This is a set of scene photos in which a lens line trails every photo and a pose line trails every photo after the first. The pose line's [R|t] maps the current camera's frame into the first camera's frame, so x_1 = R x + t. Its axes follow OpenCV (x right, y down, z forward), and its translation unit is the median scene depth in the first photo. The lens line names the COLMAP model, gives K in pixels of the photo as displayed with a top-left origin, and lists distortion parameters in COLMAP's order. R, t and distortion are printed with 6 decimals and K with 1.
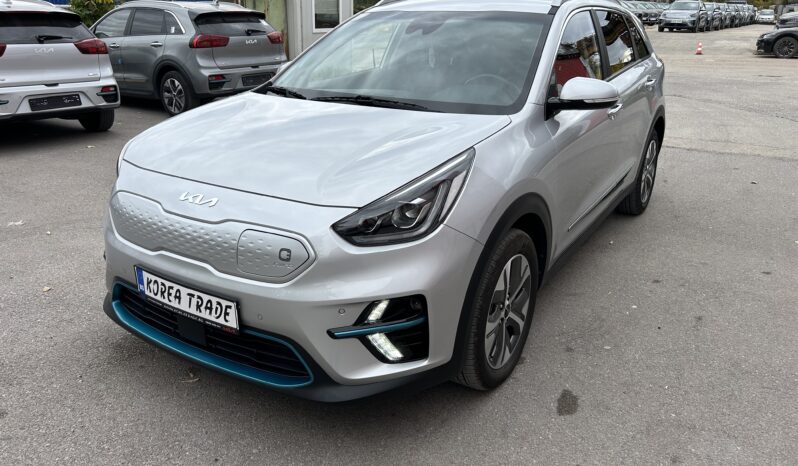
lens RADIAL K [[608.5, 0, 399.0], [0, 608.5, 233.0], [0, 0, 1]] dist [0.039437, -0.045063]
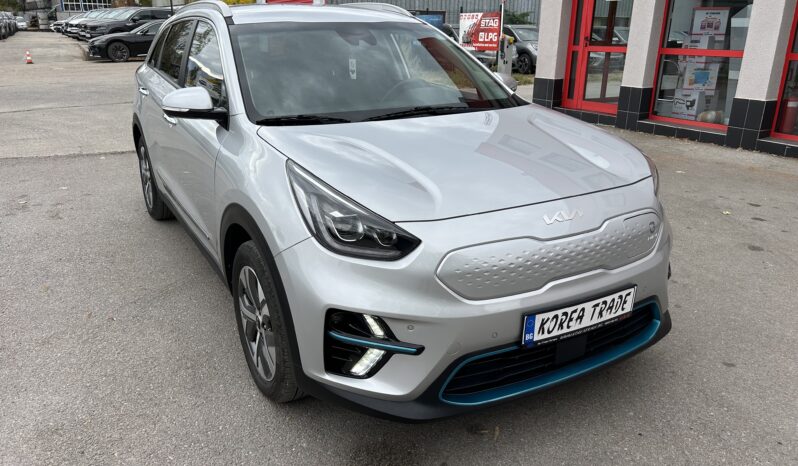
lens RADIAL K [[587.3, 0, 399.0], [0, 587.3, 233.0], [0, 0, 1]] dist [0.057486, -0.029907]
pose [[0.510630, -0.302209, 0.804939, -0.954638], [0.304707, 0.939037, 0.159258, -0.201307], [-0.803997, 0.163949, 0.571586, 0.519734]]
